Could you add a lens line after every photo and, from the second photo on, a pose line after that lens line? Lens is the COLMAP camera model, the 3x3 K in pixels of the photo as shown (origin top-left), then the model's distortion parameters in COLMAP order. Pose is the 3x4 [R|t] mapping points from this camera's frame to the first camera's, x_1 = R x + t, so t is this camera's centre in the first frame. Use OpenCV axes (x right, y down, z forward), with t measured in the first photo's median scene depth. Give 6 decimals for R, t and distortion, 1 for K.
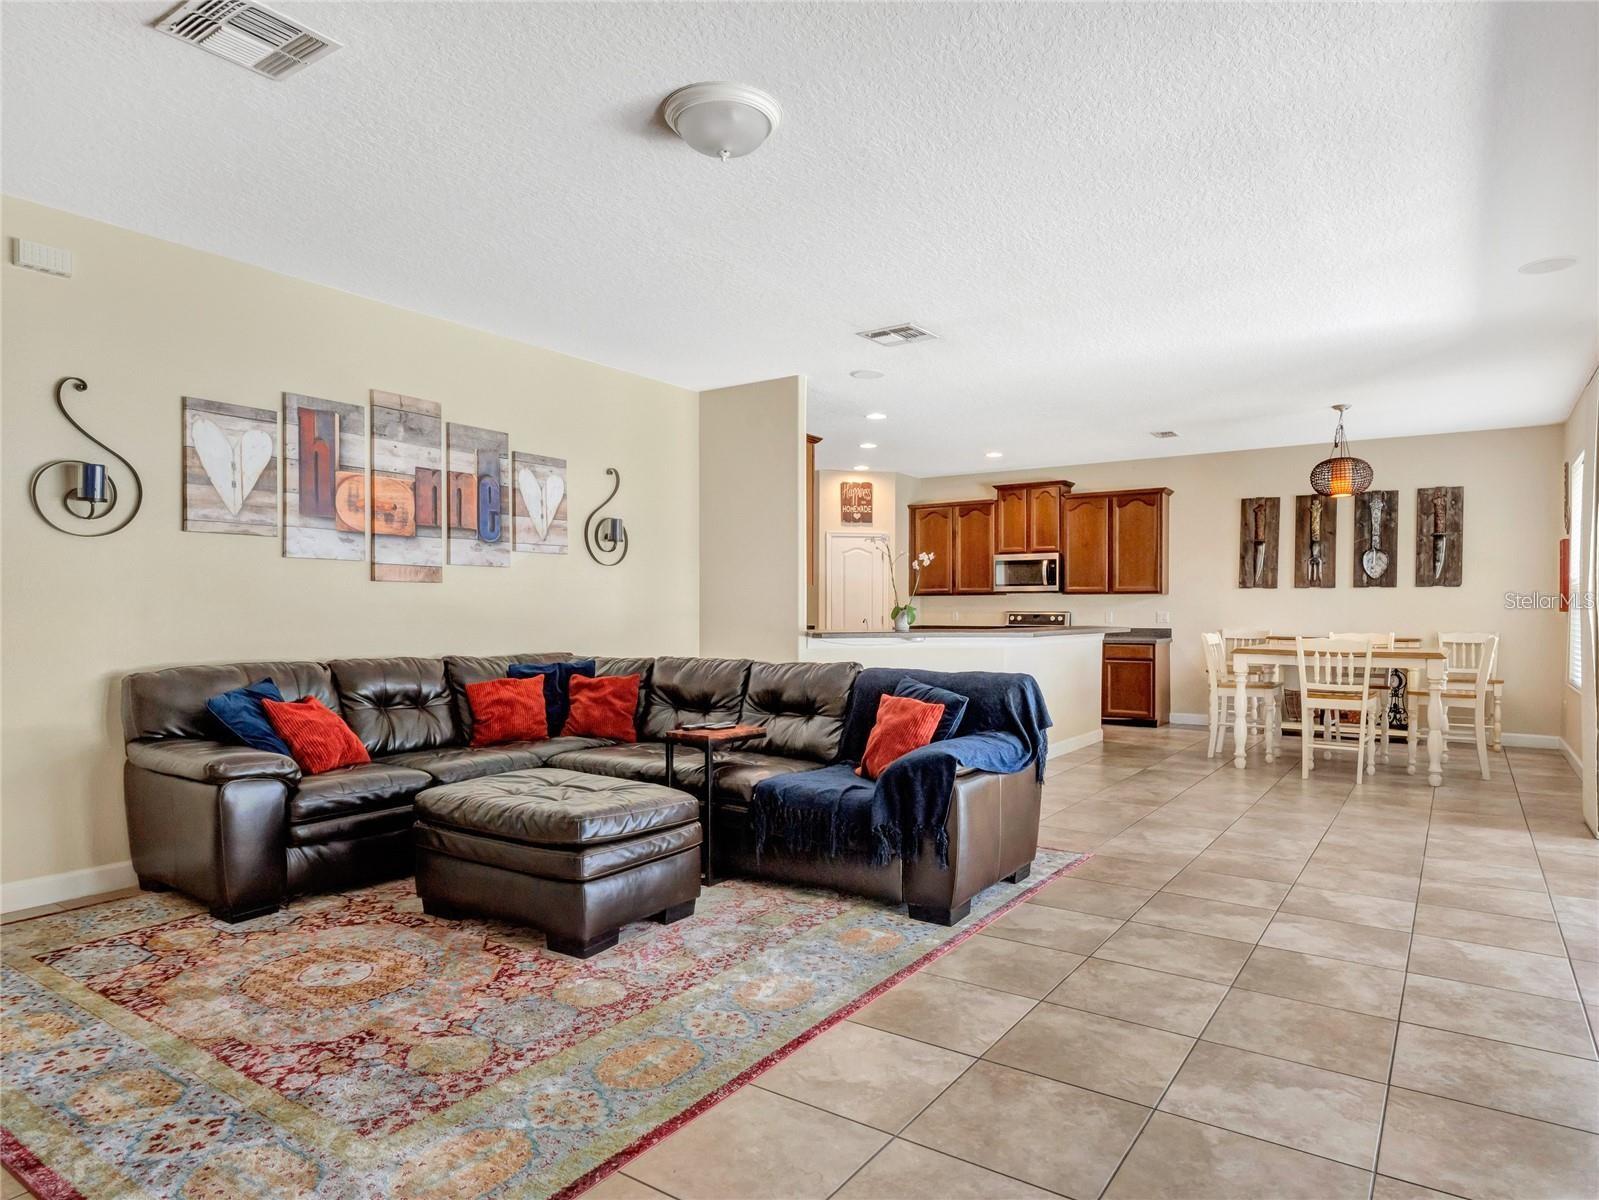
lens RADIAL K [[964.9, 0, 792.5], [0, 964.9, 618.9], [0, 0, 1]] dist [-0.000763, -0.002974]
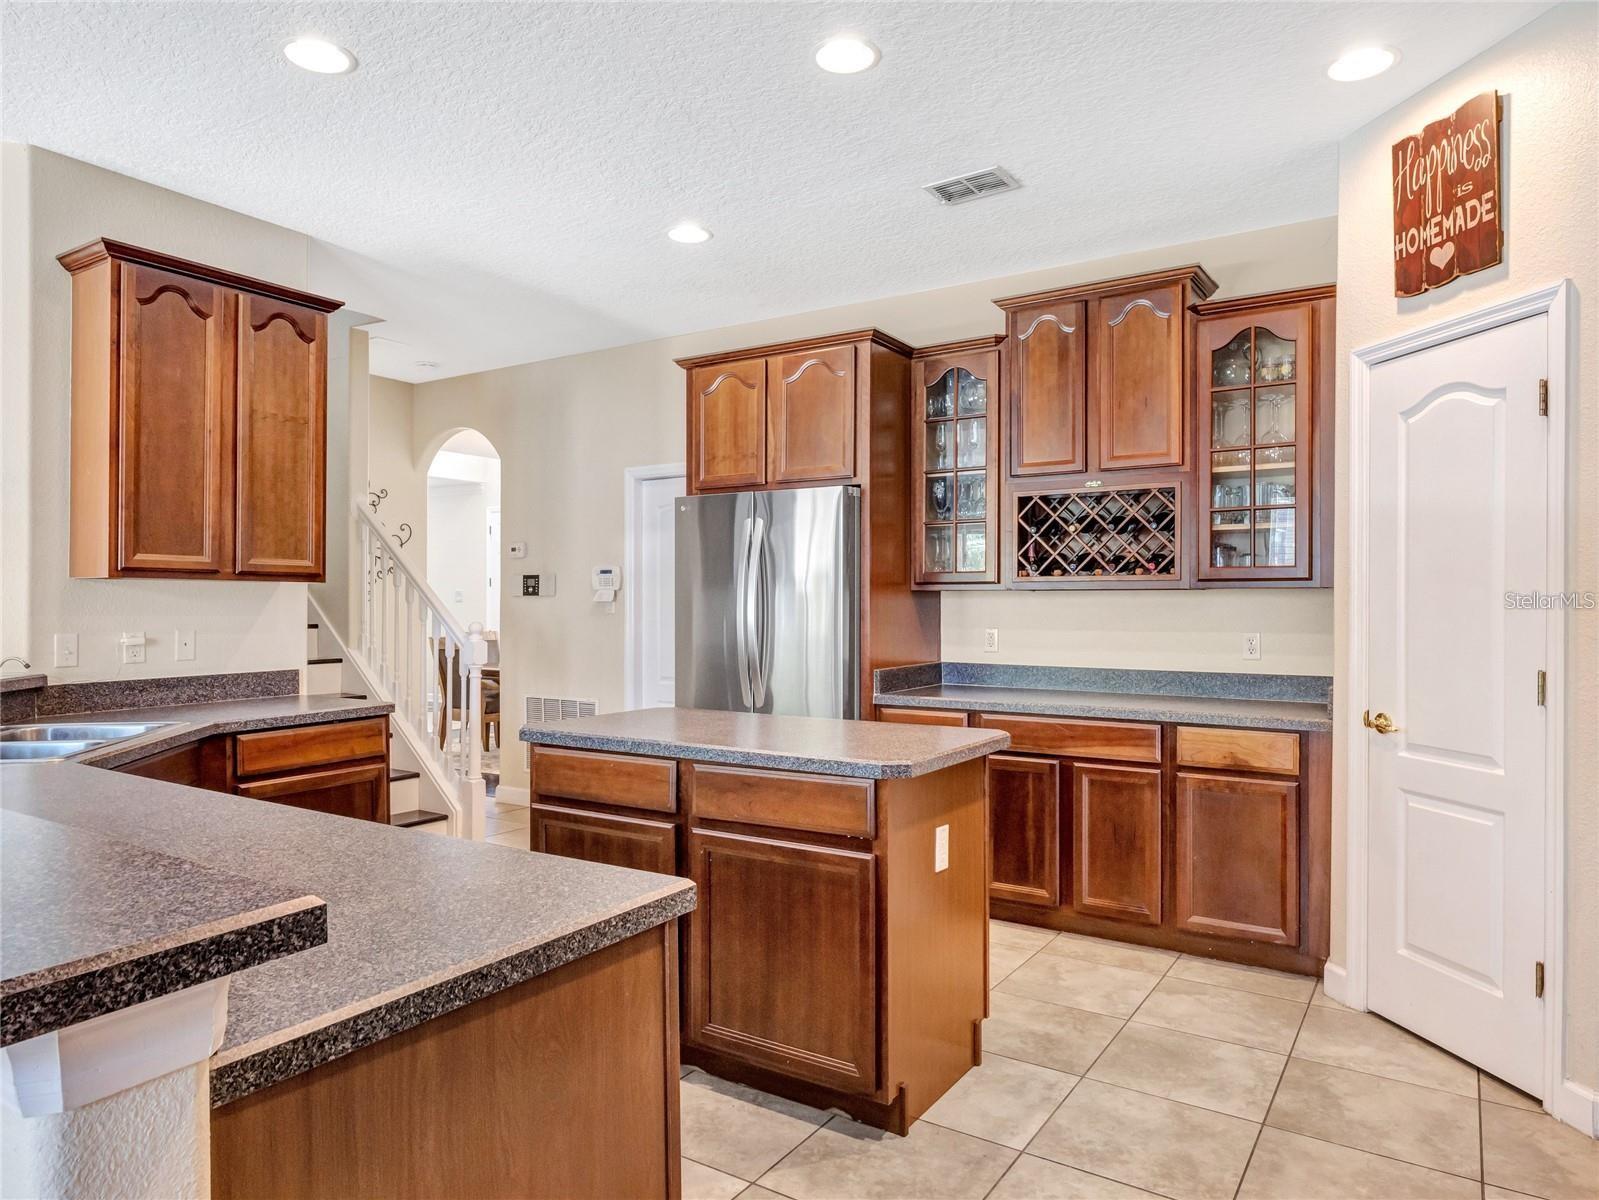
lens RADIAL K [[1003.7, 0, 802.2], [0, 1003.7, 604.5], [0, 0, 1]] dist [-0.009614, 0.000120]
pose [[0.044770, -0.000394, -0.998997, 0.549876], [-0.009749, 0.999952, -0.000831, -0.027718], [0.998950, 0.009776, 0.044764, 1.448357]]
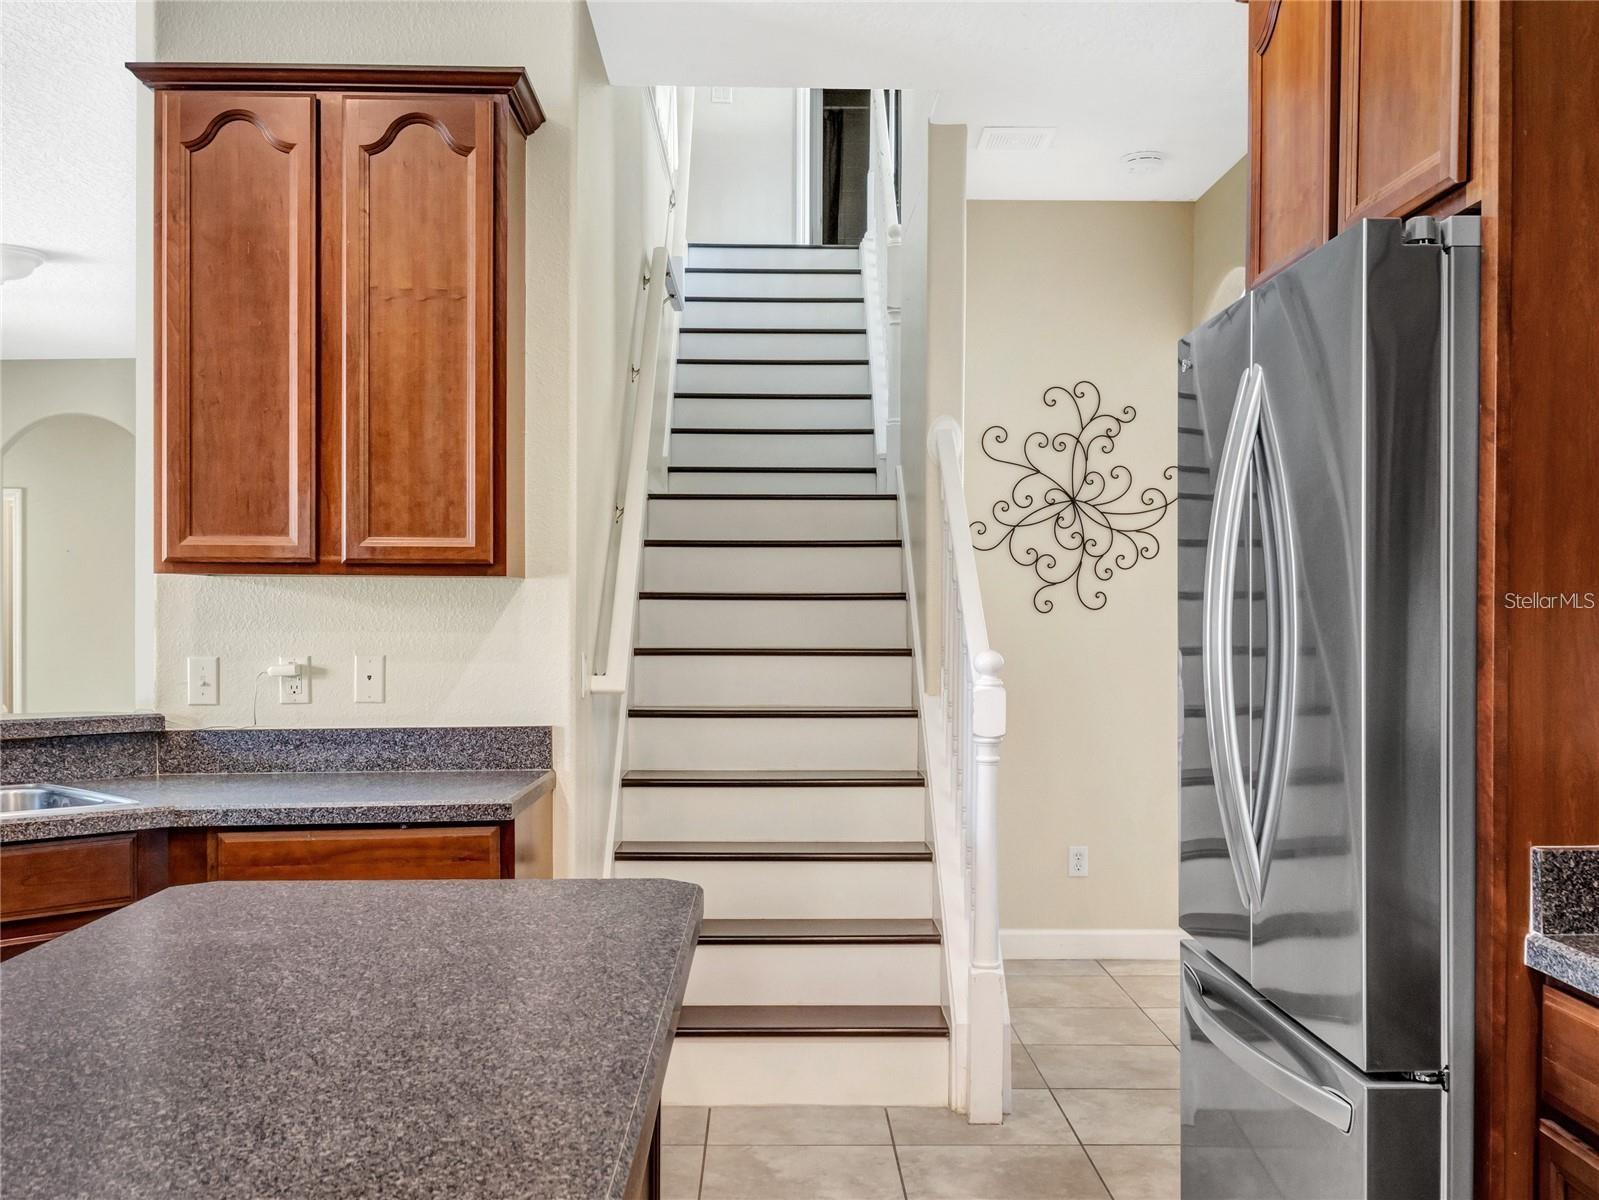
lens RADIAL K [[1623.2, 0, 803.5], [0, 1623.2, 610.5], [0, 0, 1]] dist [0.031188, 0.000000]
pose [[-0.805771, -0.005883, -0.592198, 0.155291], [-0.009882, 0.999945, 0.003512, -0.030019], [0.592145, 0.008682, -0.805785, 1.707517]]
